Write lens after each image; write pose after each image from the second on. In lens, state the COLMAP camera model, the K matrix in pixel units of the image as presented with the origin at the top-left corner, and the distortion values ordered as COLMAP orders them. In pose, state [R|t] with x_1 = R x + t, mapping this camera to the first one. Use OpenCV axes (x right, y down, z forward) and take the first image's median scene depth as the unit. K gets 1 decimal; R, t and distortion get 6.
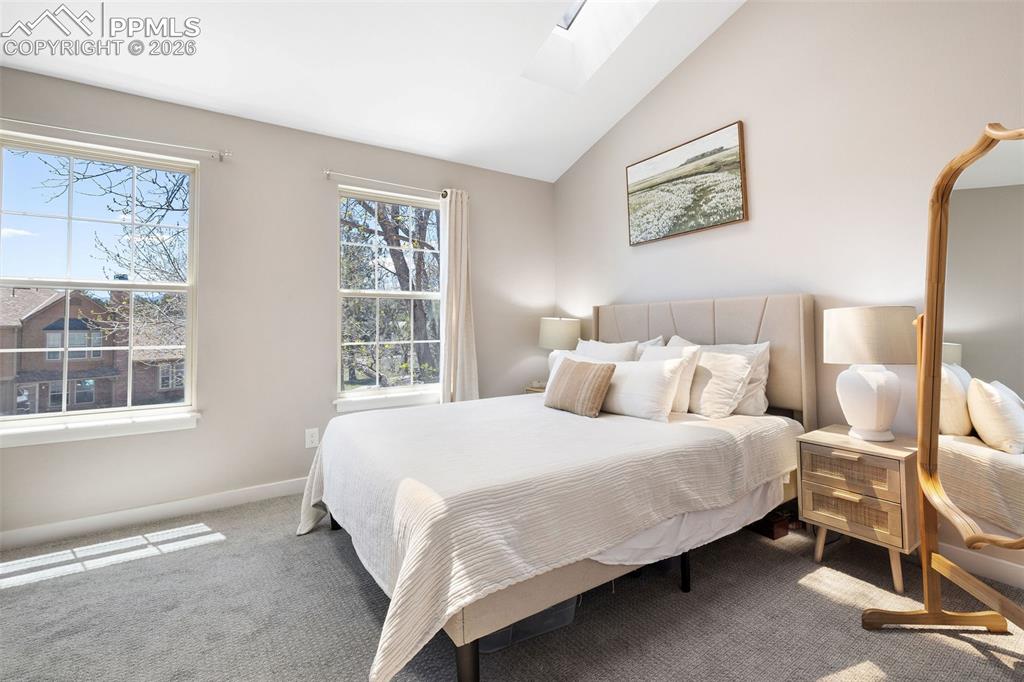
lens RADIAL K [[463.9, 0, 511.7], [0, 463.9, 317.7], [0, 0, 1]] dist [-0.000489, 0.000028]
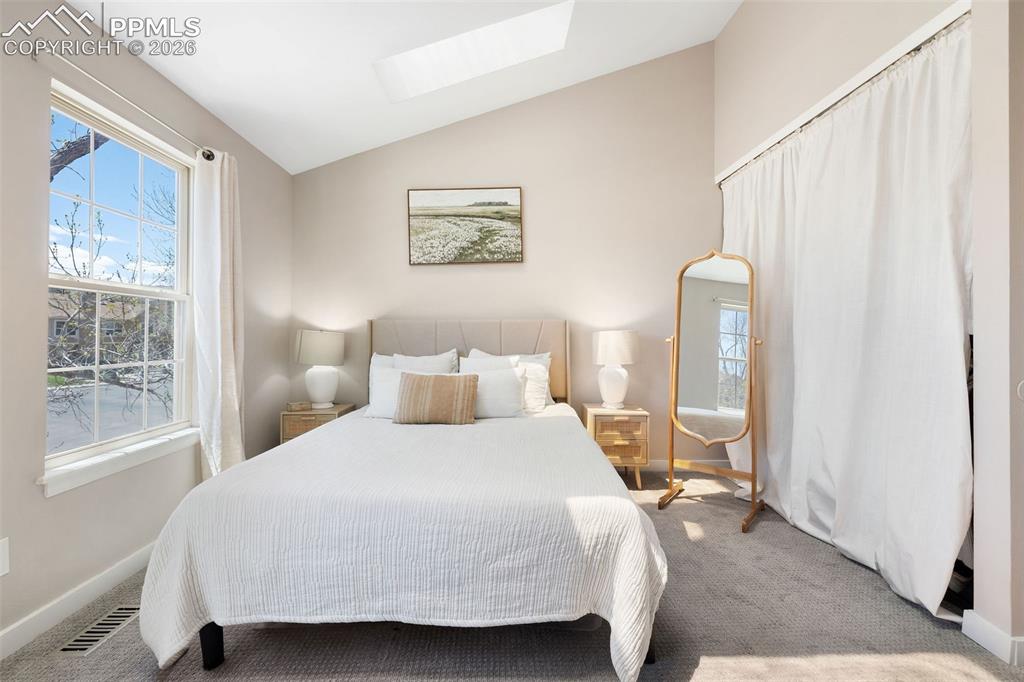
lens RADIAL K [[433.3, 0, 515.7], [0, 433.3, 337.4], [0, 0, 1]] dist [0.000978, 0.000332]
pose [[0.573399, 0.006230, 0.819253, -0.493126], [-0.022250, 0.999721, 0.007971, -0.001418], [-0.818974, -0.022799, 0.573377, 0.263929]]
